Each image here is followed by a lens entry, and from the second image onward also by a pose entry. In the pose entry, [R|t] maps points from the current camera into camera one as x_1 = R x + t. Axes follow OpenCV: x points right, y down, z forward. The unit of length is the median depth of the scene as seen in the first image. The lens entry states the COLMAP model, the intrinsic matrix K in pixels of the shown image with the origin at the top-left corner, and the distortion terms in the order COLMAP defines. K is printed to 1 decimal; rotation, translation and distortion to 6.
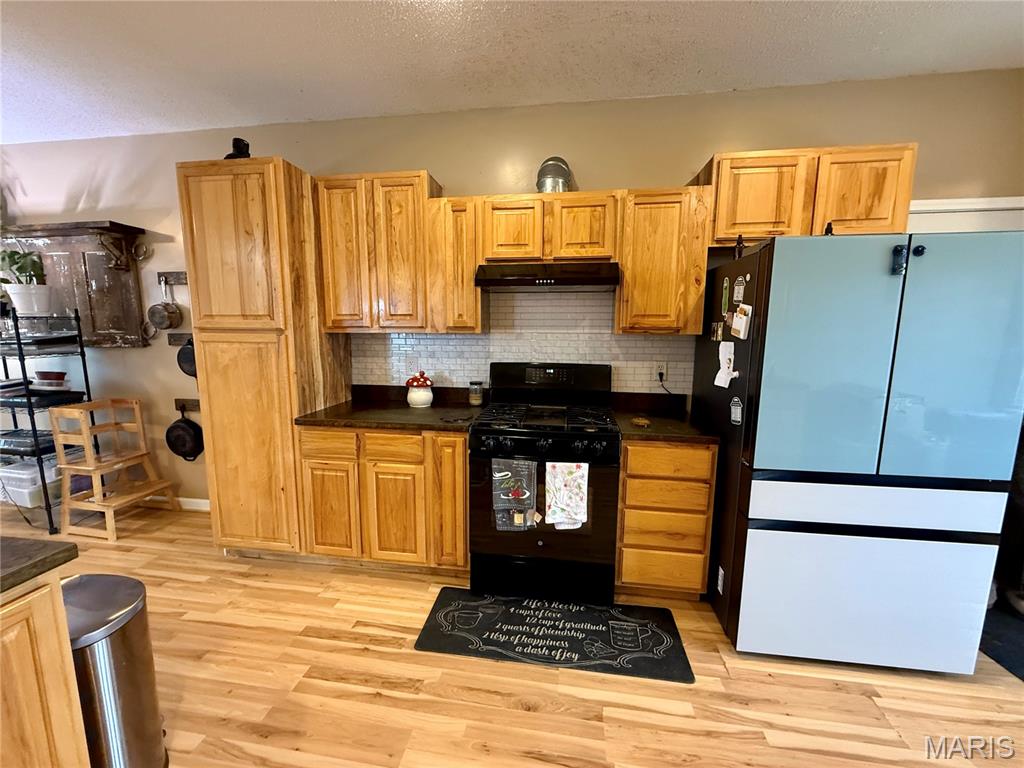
lens RADIAL K [[406.6, 0, 507.6], [0, 406.6, 383.4], [0, 0, 1]] dist [-0.001426, 0.000669]
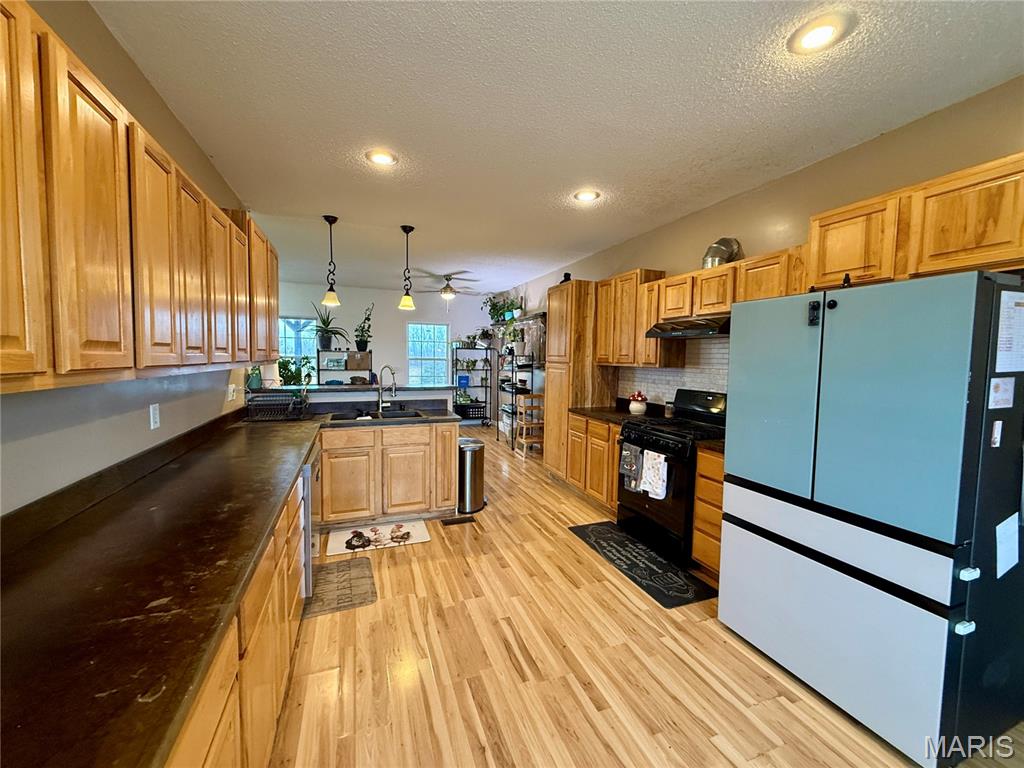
lens RADIAL K [[406.6, 0, 512.0], [0, 406.6, 384.0], [0, 0, 1]] dist [-0.001426, 0.000669]
pose [[0.491990, 0.063173, -0.868306, 1.058845], [-0.133306, 0.991069, -0.003428, 0.015254], [0.860335, 0.117436, 0.496017, -0.220145]]
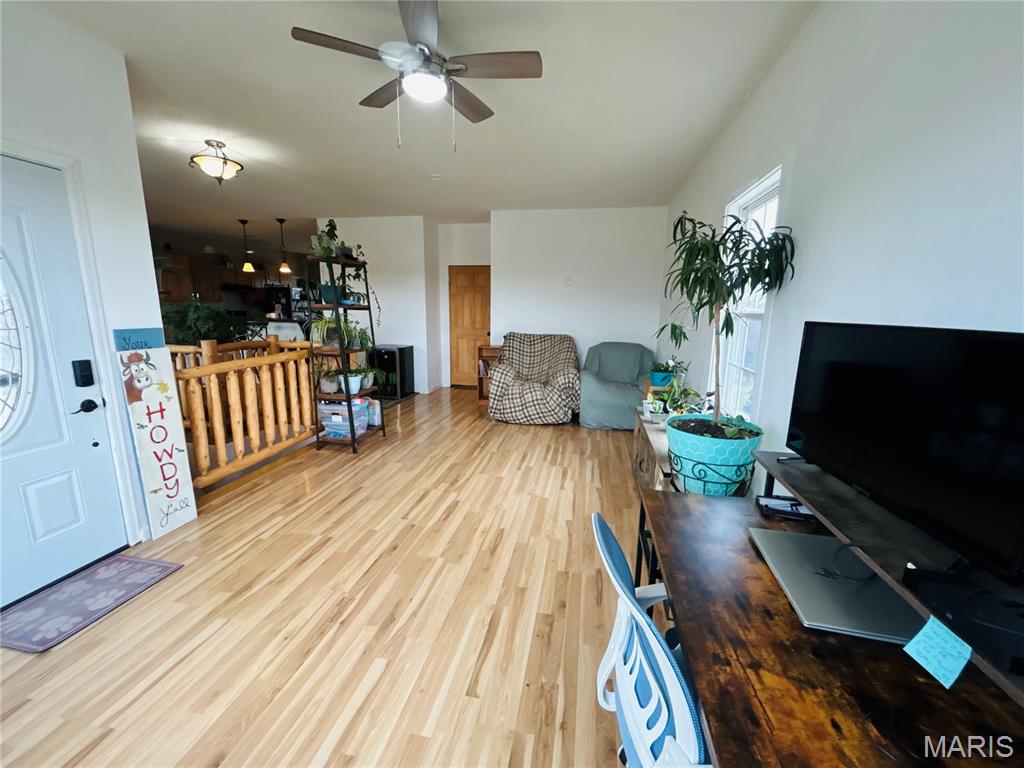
lens RADIAL K [[410.3, 0, 516.6], [0, 410.3, 382.1], [0, 0, 1]] dist [-0.008735, 0.001353]
pose [[0.031893, -0.182895, 0.982615, -4.075695], [0.124019, 0.976242, 0.177683, 0.267999], [-0.991767, 0.116196, 0.053818, -1.893828]]
